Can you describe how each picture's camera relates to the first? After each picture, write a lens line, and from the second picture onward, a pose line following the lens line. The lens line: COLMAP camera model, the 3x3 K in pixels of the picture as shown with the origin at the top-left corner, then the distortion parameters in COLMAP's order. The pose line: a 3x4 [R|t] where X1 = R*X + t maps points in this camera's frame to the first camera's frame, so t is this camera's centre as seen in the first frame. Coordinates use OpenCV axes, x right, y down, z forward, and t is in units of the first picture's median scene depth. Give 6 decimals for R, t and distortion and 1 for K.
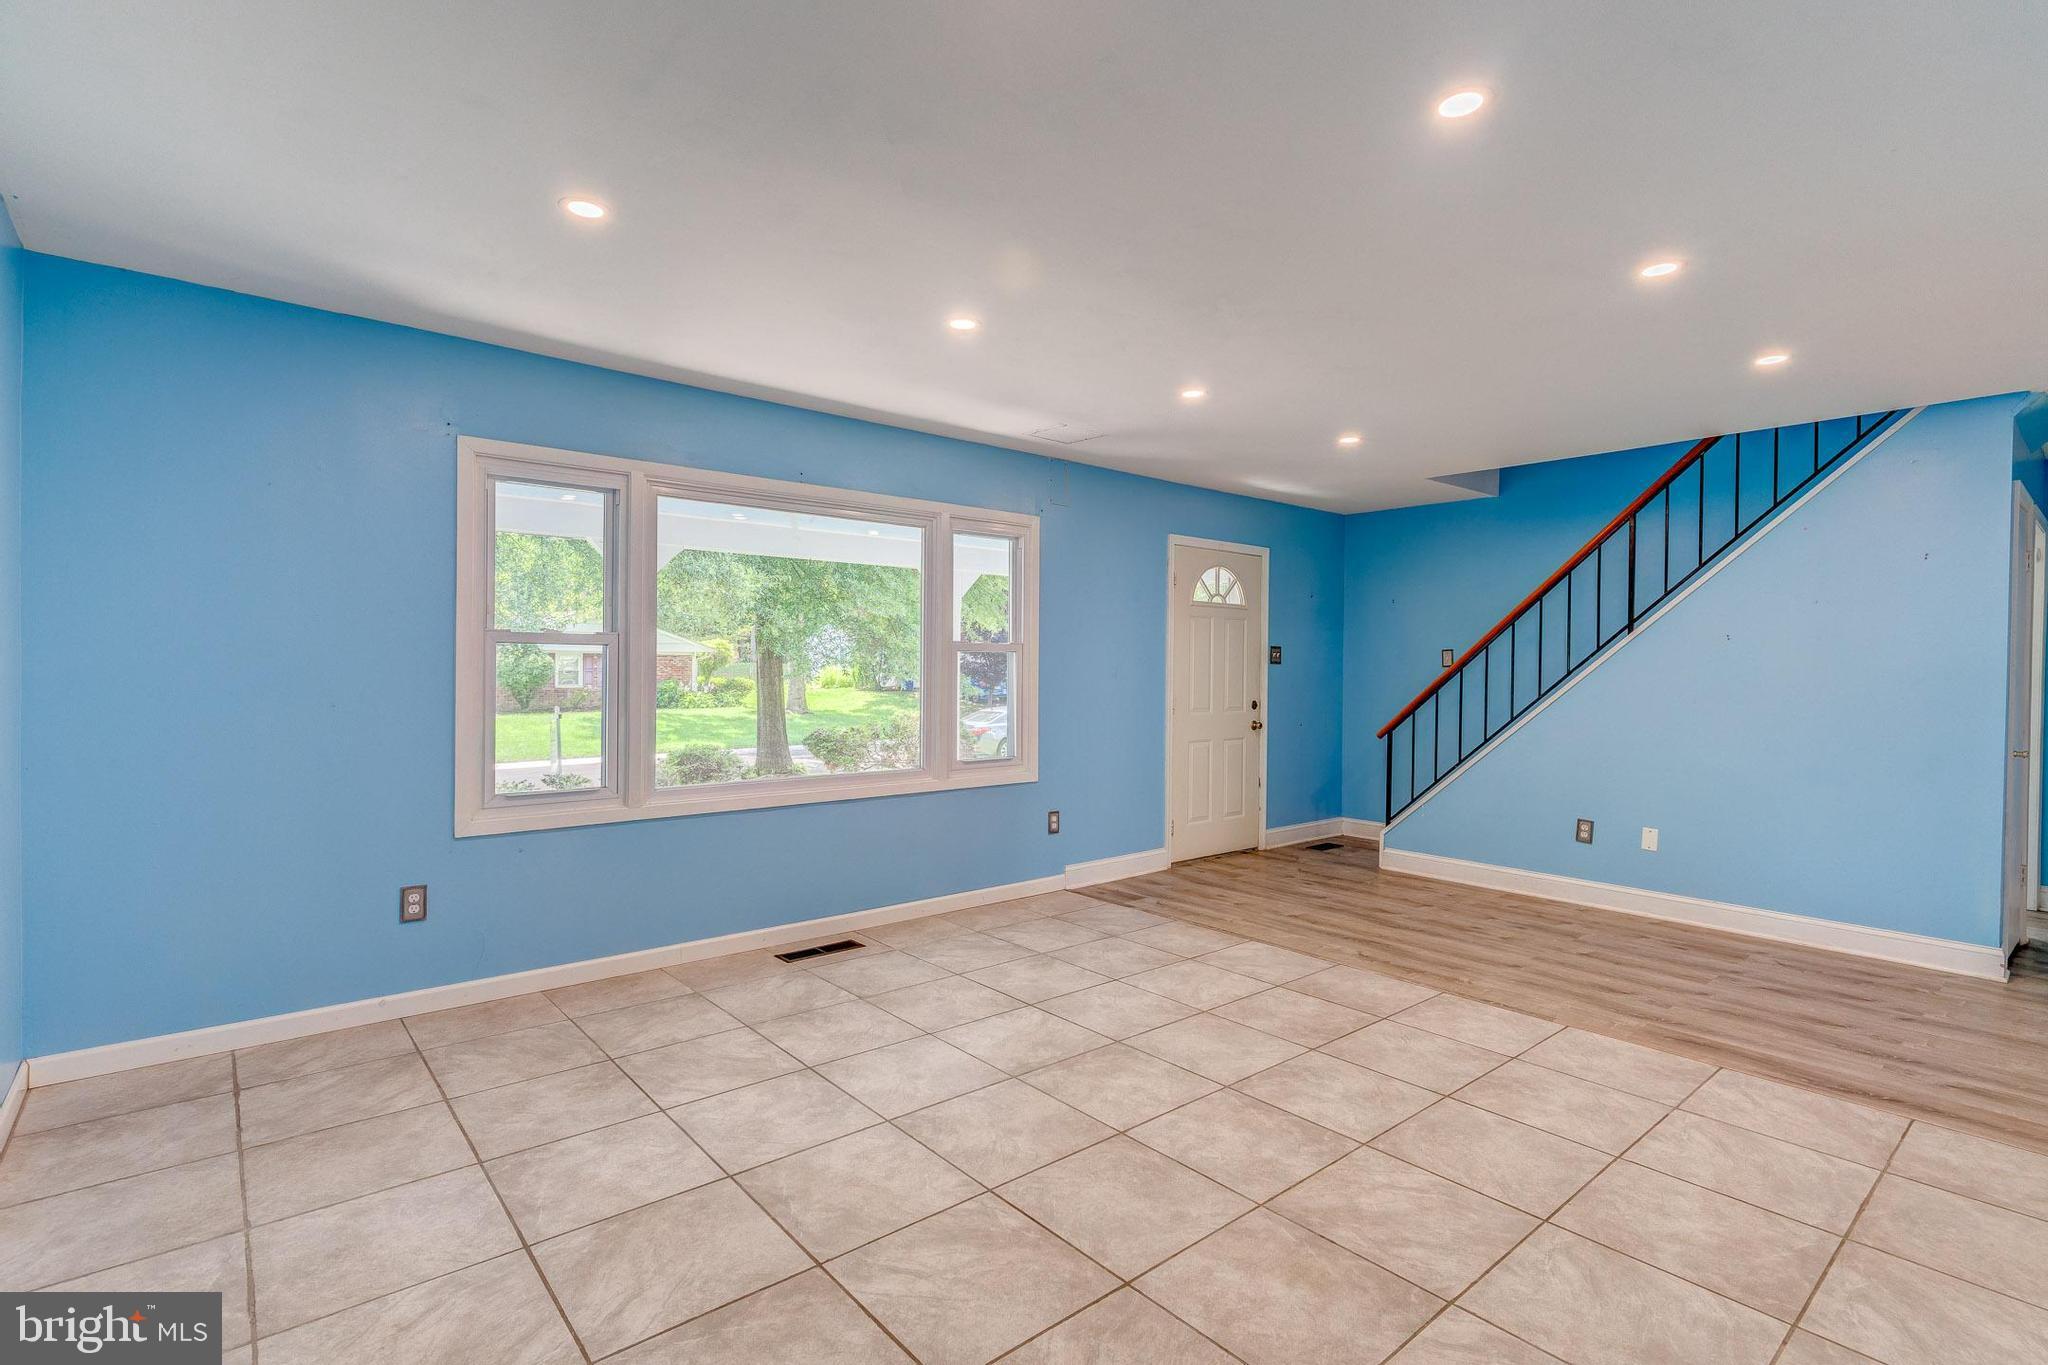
lens RADIAL K [[972.3, 0, 1063.2], [0, 972.3, 675.8], [0, 0, 1]] dist [0.003802, -0.000104]
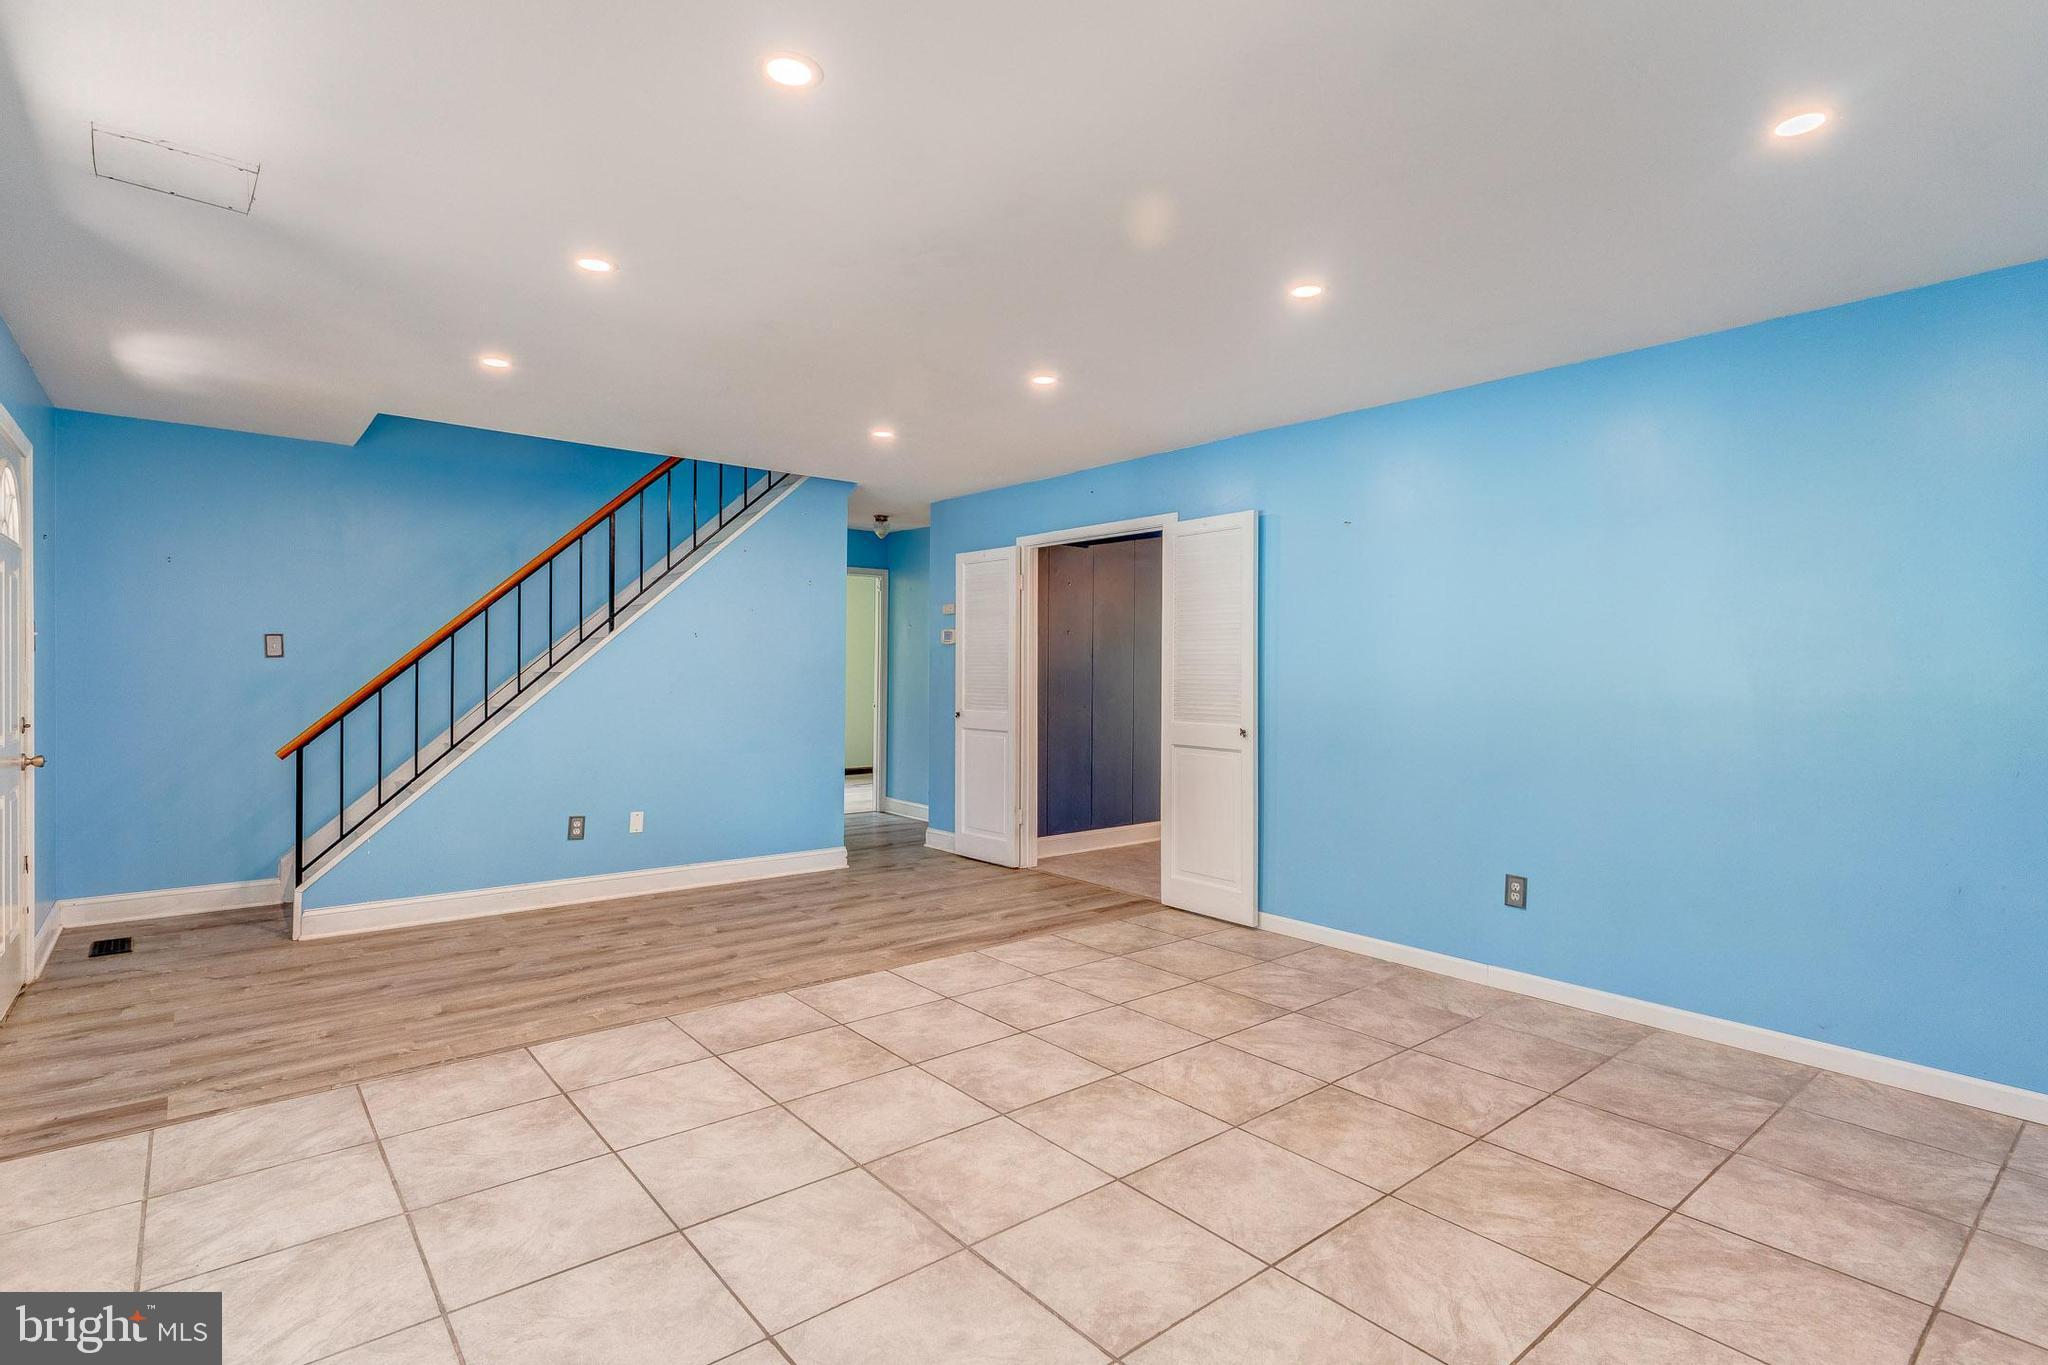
lens RADIAL K [[963.0, 0, 1023.0], [0, 963.0, 674.5], [0, 0, 1]] dist [0.002644, -0.000021]
pose [[0.049446, -0.014001, 0.998679, -0.605915], [0.000179, 0.999902, 0.014010, -0.011455], [-0.998777, -0.000514, 0.049444, 0.754908]]
